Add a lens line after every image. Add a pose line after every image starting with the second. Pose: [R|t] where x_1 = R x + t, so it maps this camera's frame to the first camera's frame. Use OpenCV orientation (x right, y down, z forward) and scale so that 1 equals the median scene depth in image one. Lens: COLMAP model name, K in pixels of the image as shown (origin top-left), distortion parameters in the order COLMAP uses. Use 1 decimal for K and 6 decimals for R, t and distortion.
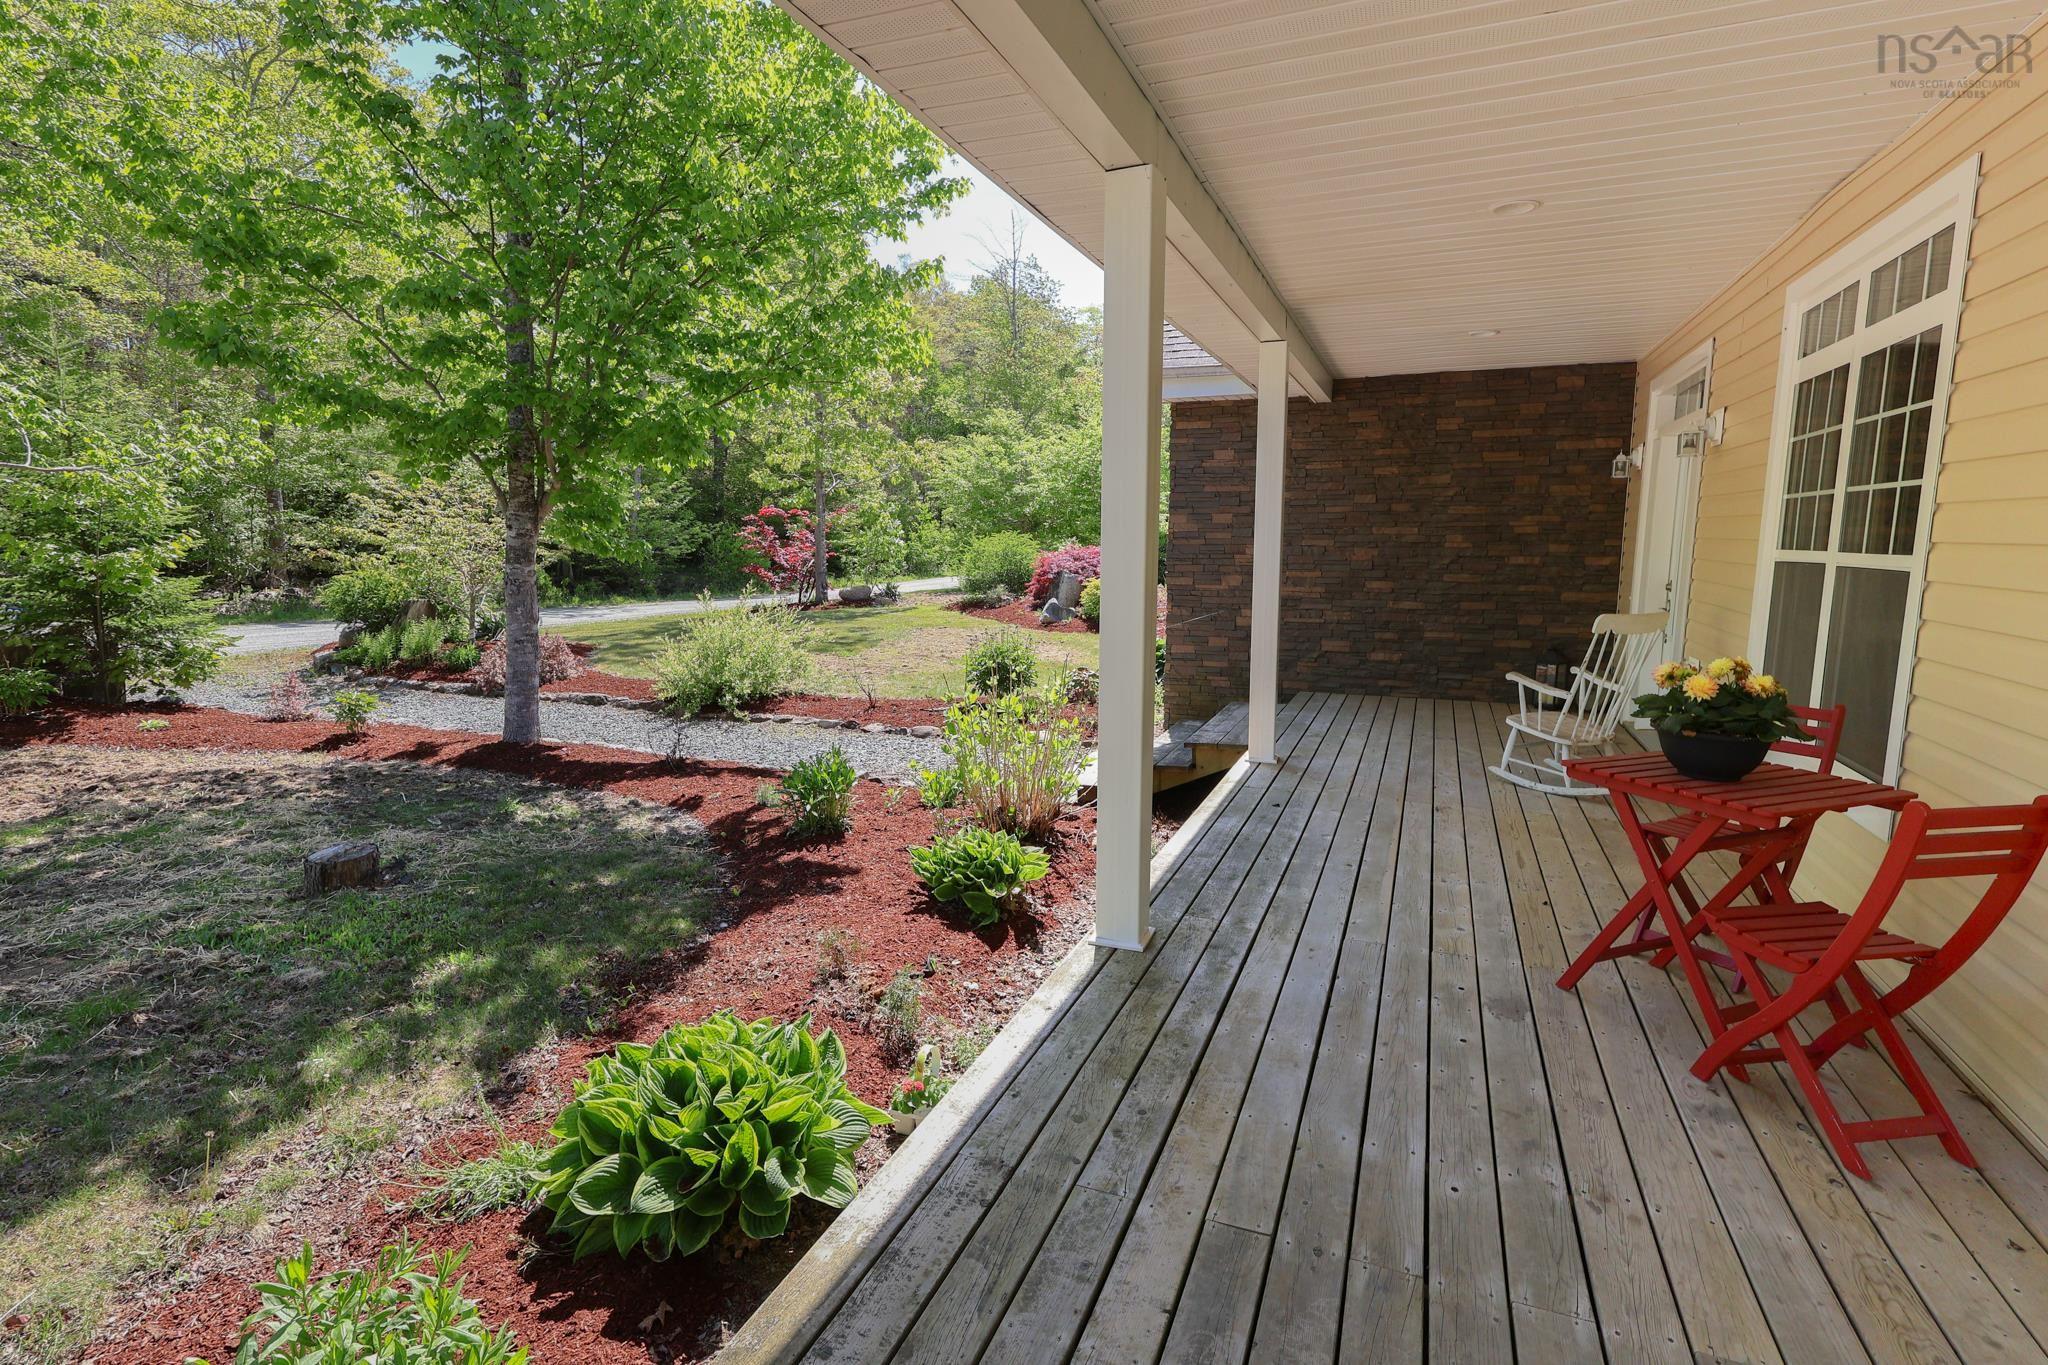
lens RADIAL K [[1007.1, 0, 1032.2], [0, 1007.1, 682.0], [0, 0, 1]] dist [0.000930, 0.000024]
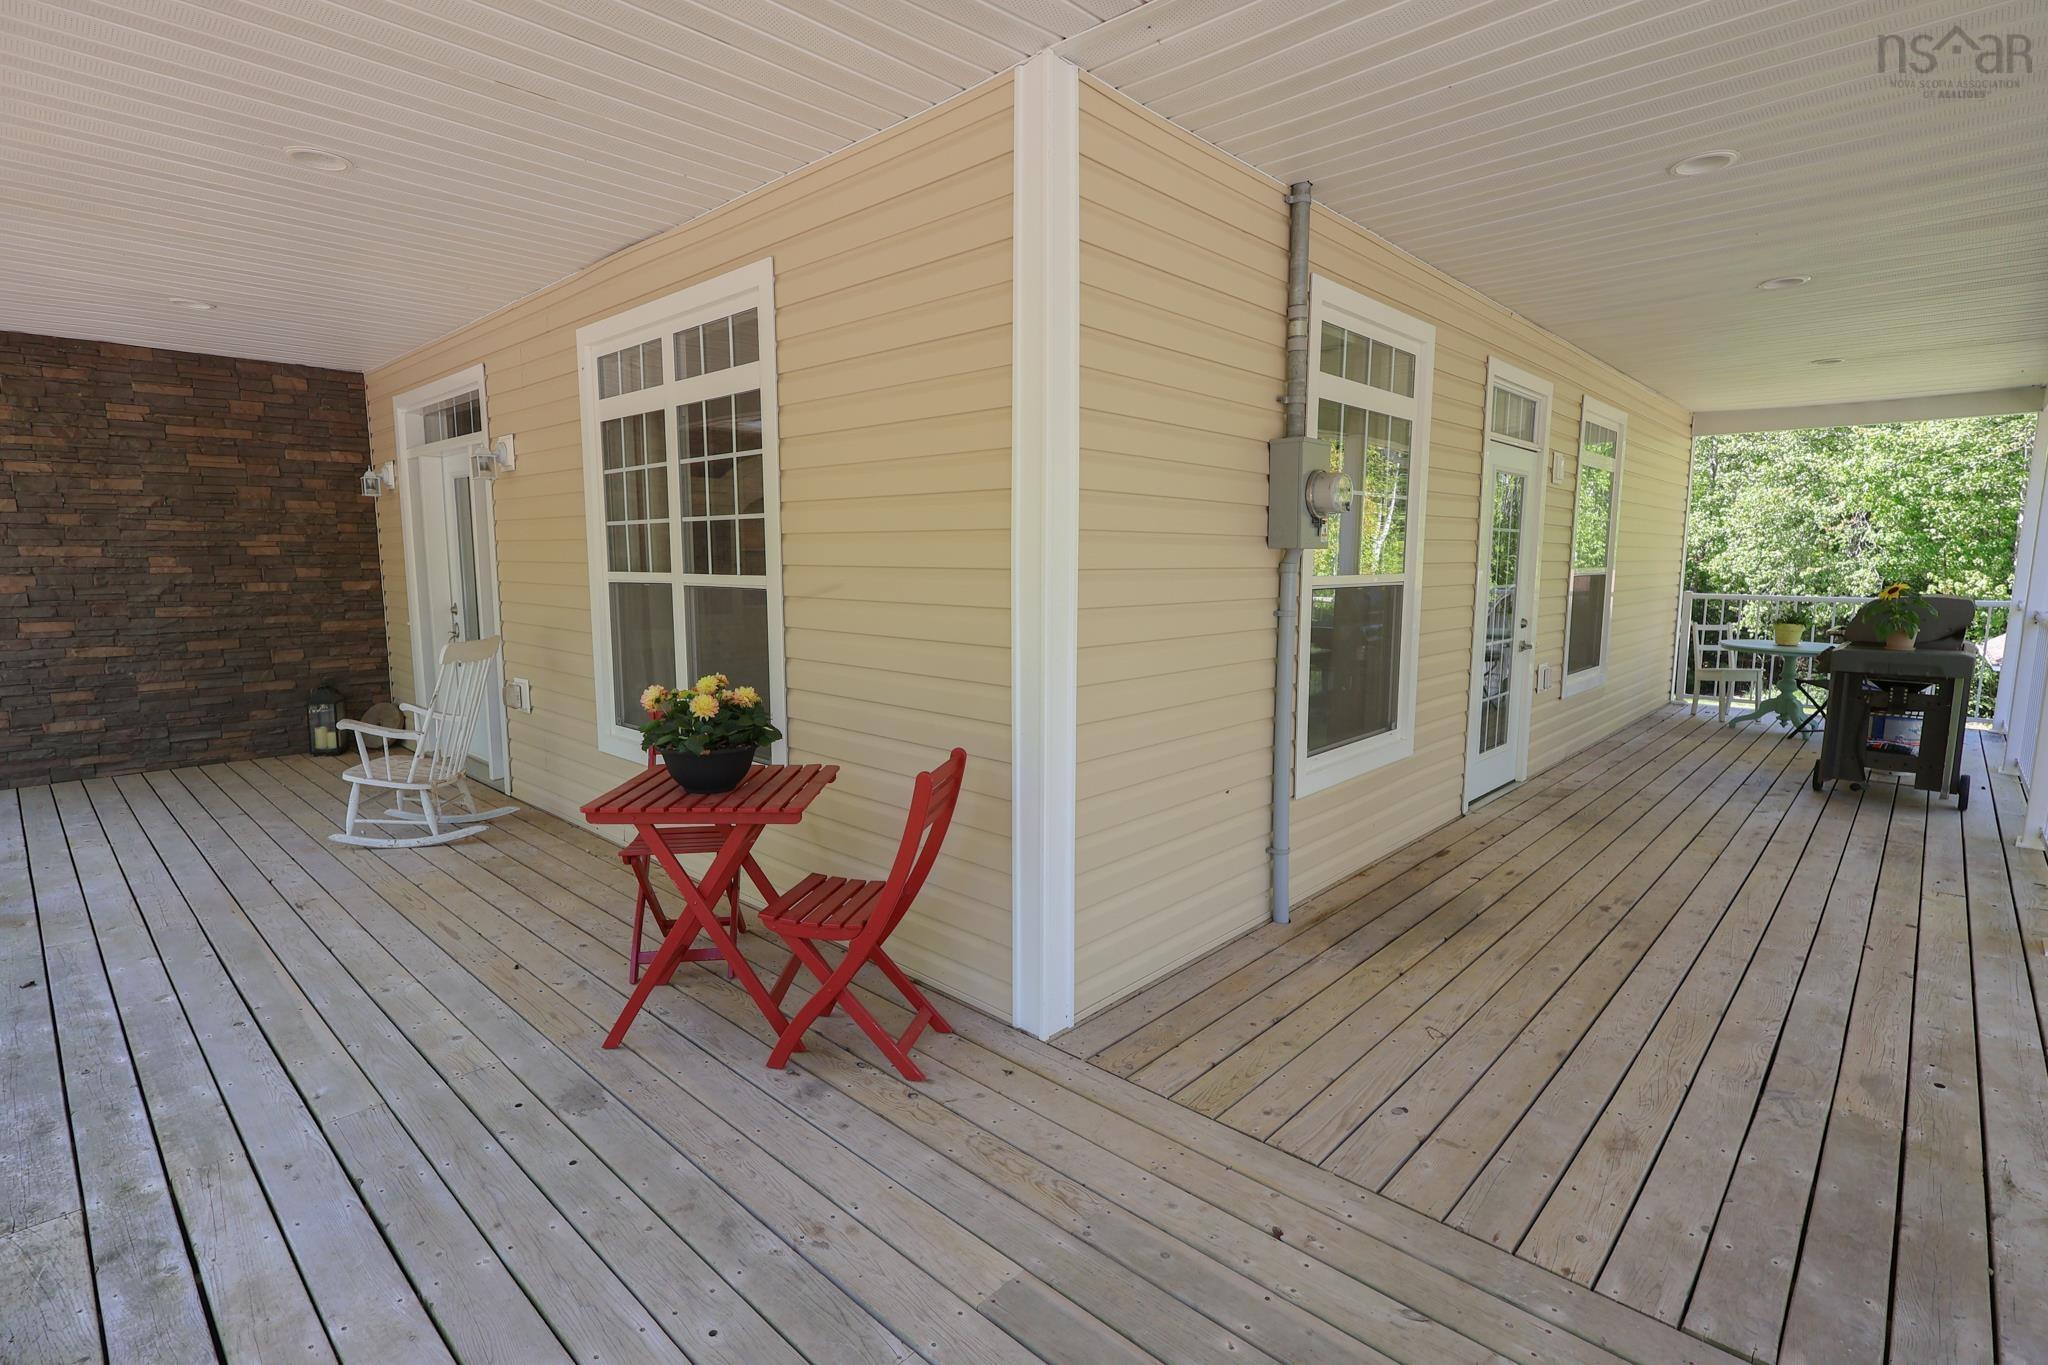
lens RADIAL K [[974.2, 0, 1030.8], [0, 974.2, 679.7], [0, 0, 1]] dist [-0.003355, 0.000828]
pose [[0.354484, -0.116651, 0.927757, -0.093358], [0.133602, 0.988327, 0.073219, -0.032867], [-0.925468, 0.097995, 0.365931, 0.208610]]
